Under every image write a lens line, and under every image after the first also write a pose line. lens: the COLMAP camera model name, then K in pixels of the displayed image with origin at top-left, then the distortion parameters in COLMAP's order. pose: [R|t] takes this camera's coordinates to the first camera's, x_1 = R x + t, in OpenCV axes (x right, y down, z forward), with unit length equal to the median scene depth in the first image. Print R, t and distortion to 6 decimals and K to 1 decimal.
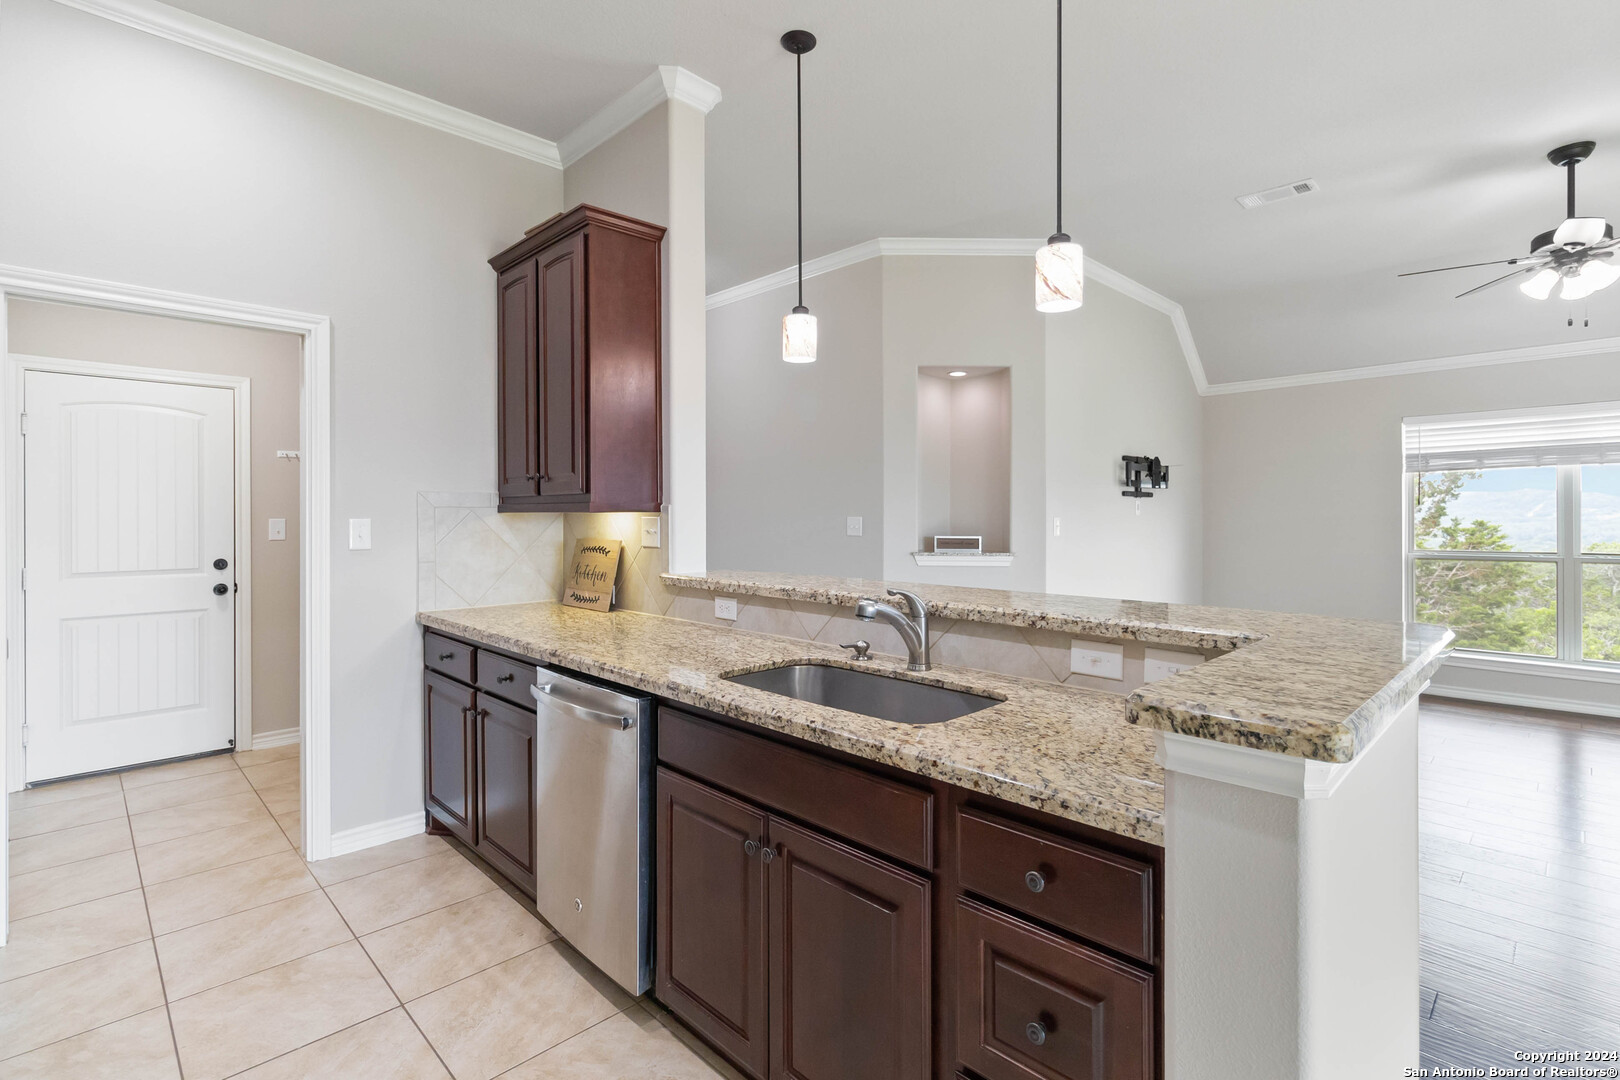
lens RADIAL K [[762.0, 0, 818.6], [0, 762.0, 516.2], [0, 0, 1]] dist [-0.000361, 0.002070]
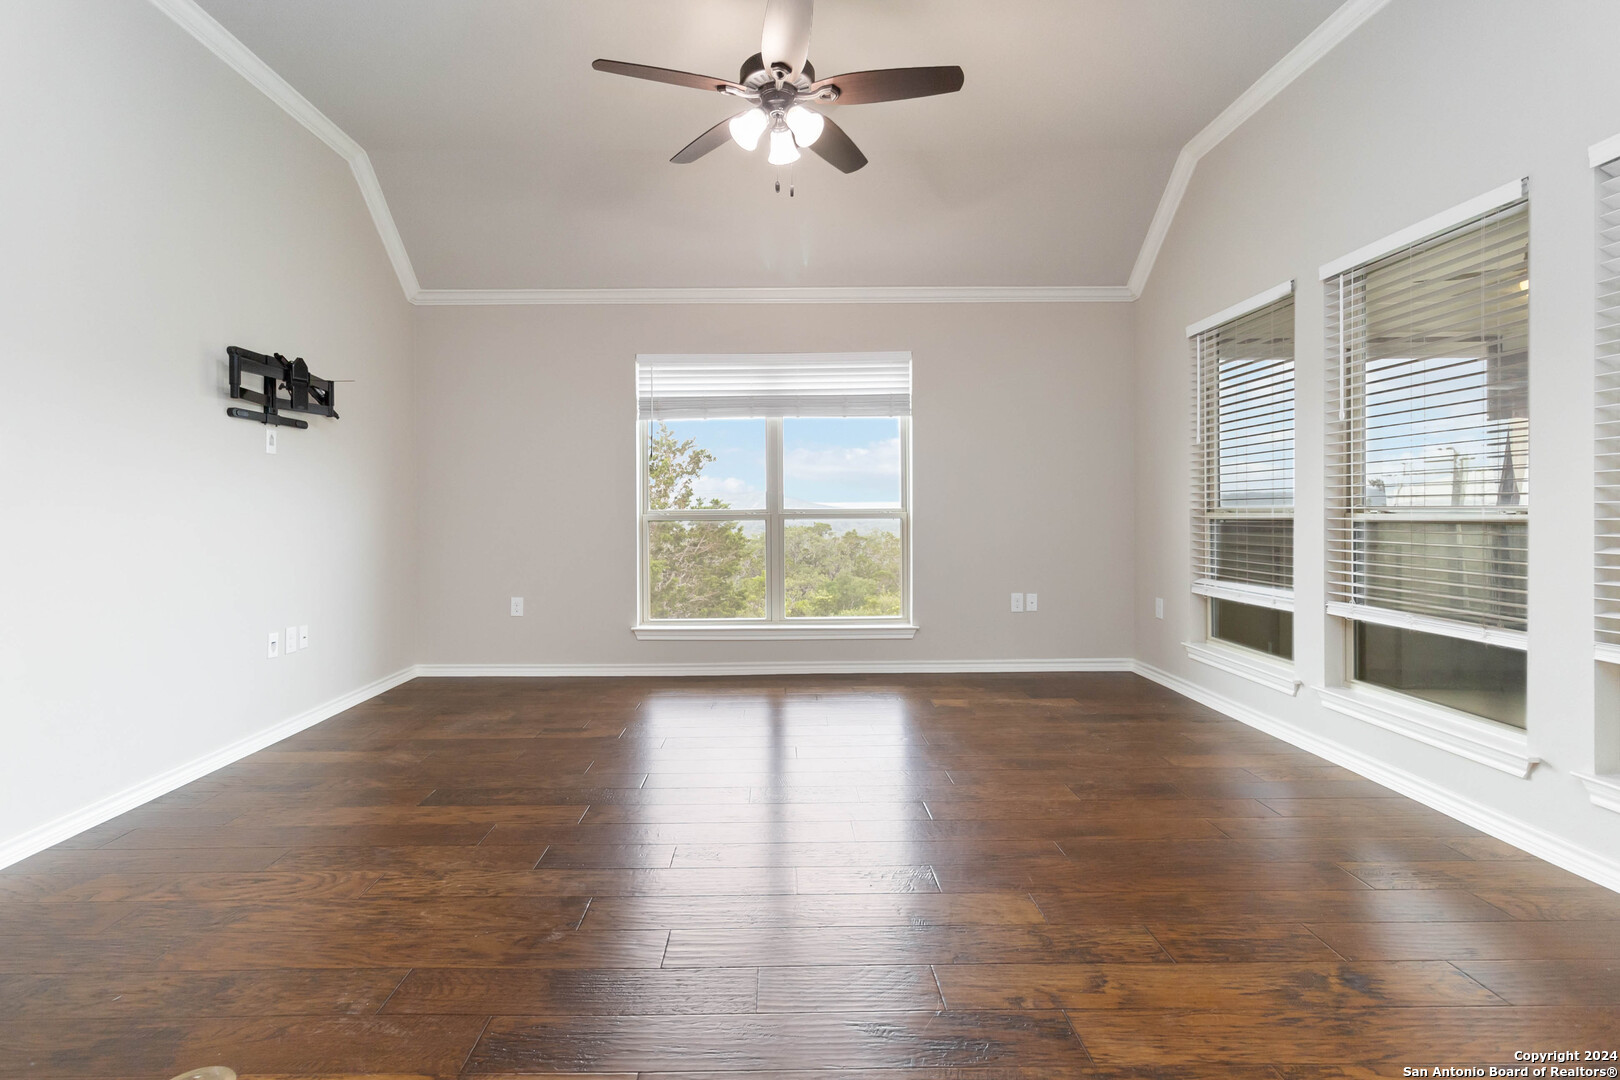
lens RADIAL K [[762.0, 0, 785.1], [0, 762.0, 501.8], [0, 0, 1]] dist [-0.000361, 0.002070]
pose [[0.700086, 0.006725, 0.714027, 0.503105], [0.004356, 0.999897, -0.013688, 0.086521], [-0.714045, 0.012693, 0.699984, 0.523208]]
